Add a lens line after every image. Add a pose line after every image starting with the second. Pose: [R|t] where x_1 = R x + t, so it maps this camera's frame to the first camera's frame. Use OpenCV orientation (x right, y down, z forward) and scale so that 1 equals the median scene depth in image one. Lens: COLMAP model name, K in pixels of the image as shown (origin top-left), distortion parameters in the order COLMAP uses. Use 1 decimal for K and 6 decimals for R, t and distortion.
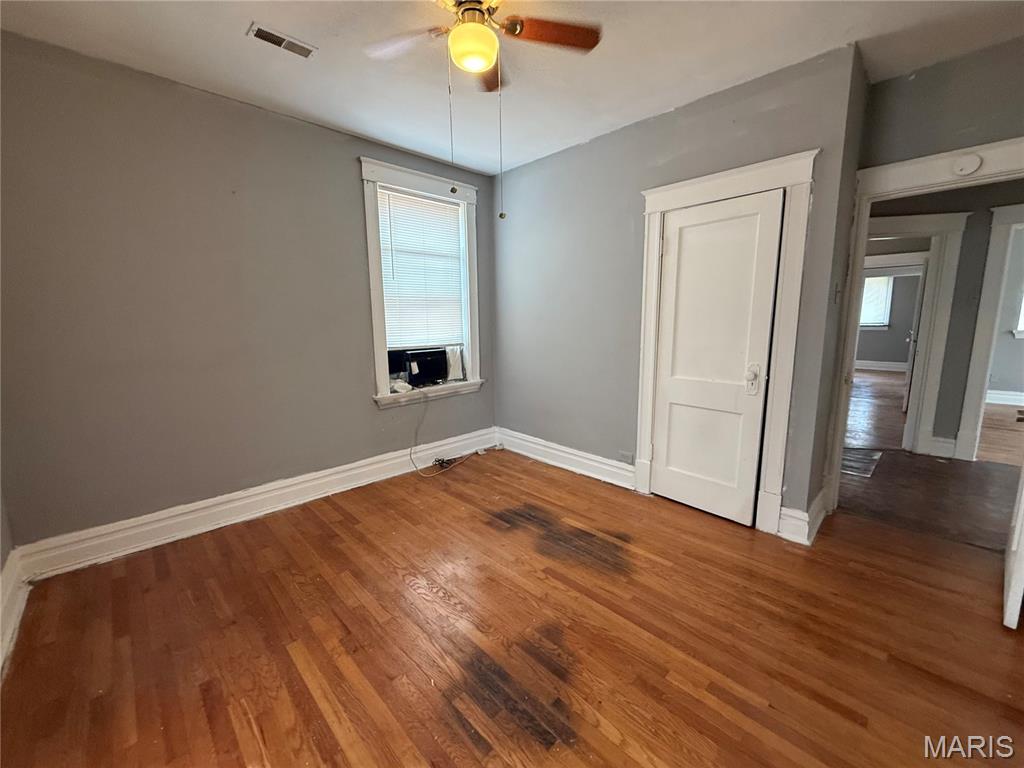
lens RADIAL K [[405.8, 0, 511.2], [0, 405.8, 383.9], [0, 0, 1]] dist [-0.004267, -0.000014]
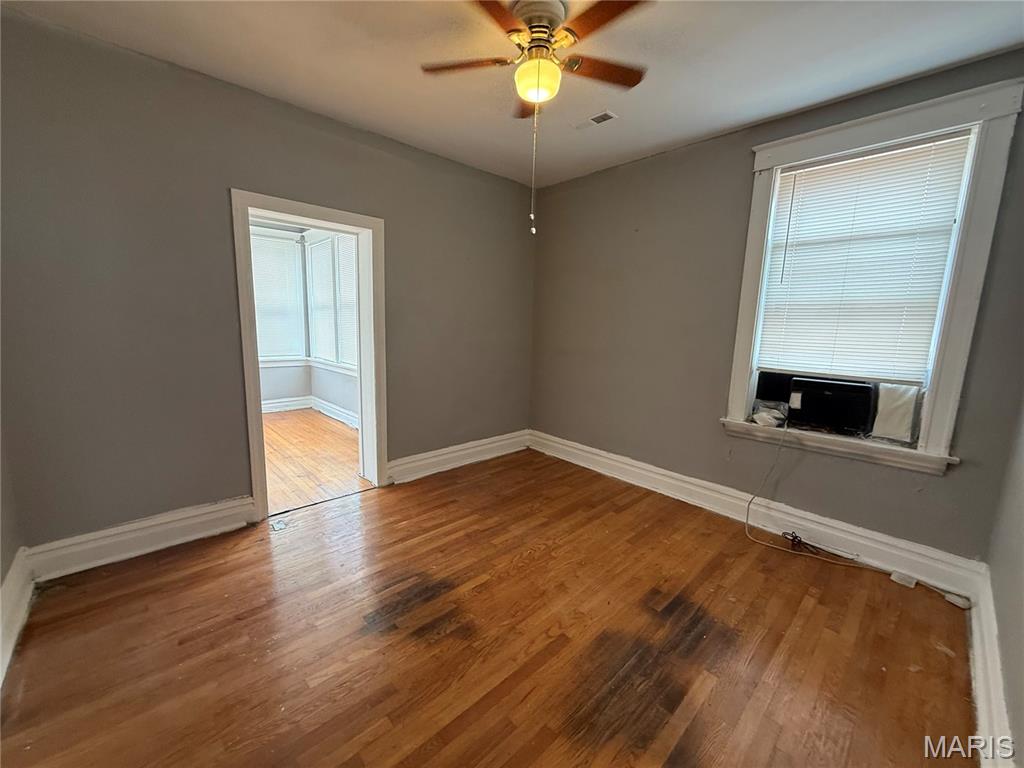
lens RADIAL K [[405.8, 0, 510.6], [0, 405.8, 384.4], [0, 0, 1]] dist [-0.004267, -0.000014]
pose [[-0.019524, 0.165760, -0.985973, 0.578179], [-0.182683, 0.968968, 0.166519, -0.111889], [0.982978, 0.183371, 0.011364, 0.558035]]
